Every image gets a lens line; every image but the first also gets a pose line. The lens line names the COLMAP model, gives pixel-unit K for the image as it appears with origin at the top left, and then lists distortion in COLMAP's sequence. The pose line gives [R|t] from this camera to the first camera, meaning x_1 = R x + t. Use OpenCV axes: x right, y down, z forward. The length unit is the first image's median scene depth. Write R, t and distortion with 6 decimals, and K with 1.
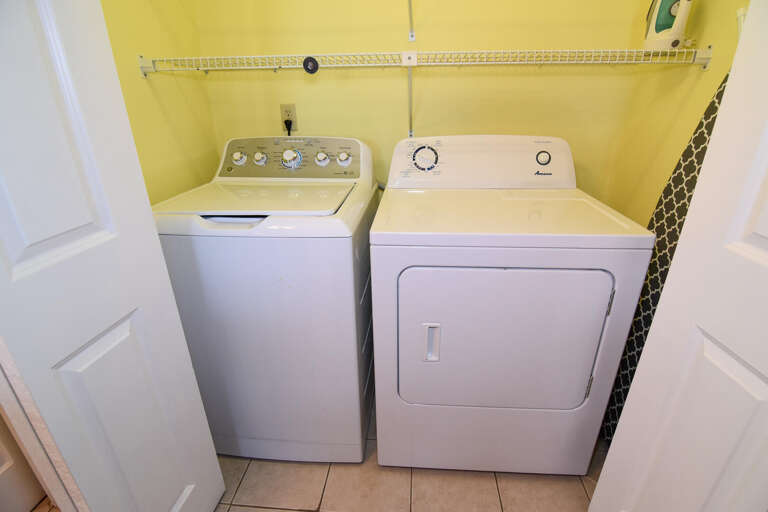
lens RADIAL K [[370.7, 0, 384.8], [0, 370.7, 257.0], [0, 0, 1]] dist [-0.017203, -0.003565]
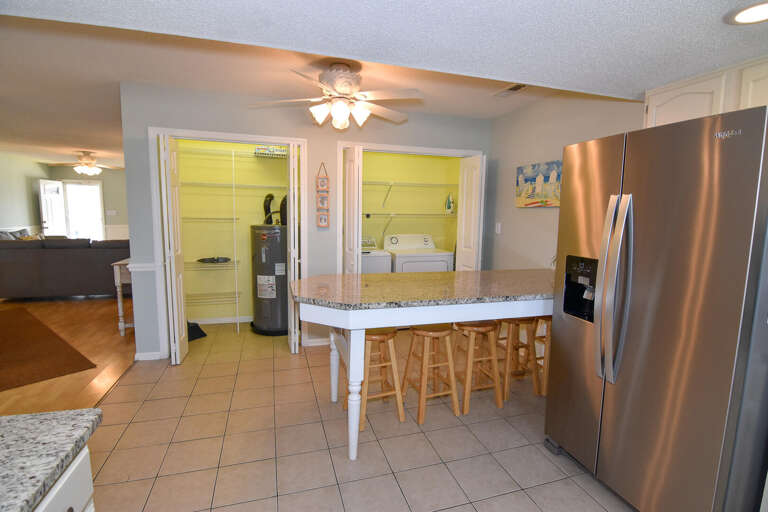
lens RADIAL K [[370.7, 0, 385.5], [0, 370.7, 253.7], [0, 0, 1]] dist [-0.017203, -0.003565]
pose [[0.919327, -0.018487, 0.393061, -1.495830], [0.127531, 0.958977, -0.253178, 0.796923], [-0.372256, 0.282881, 0.883971, -2.216151]]
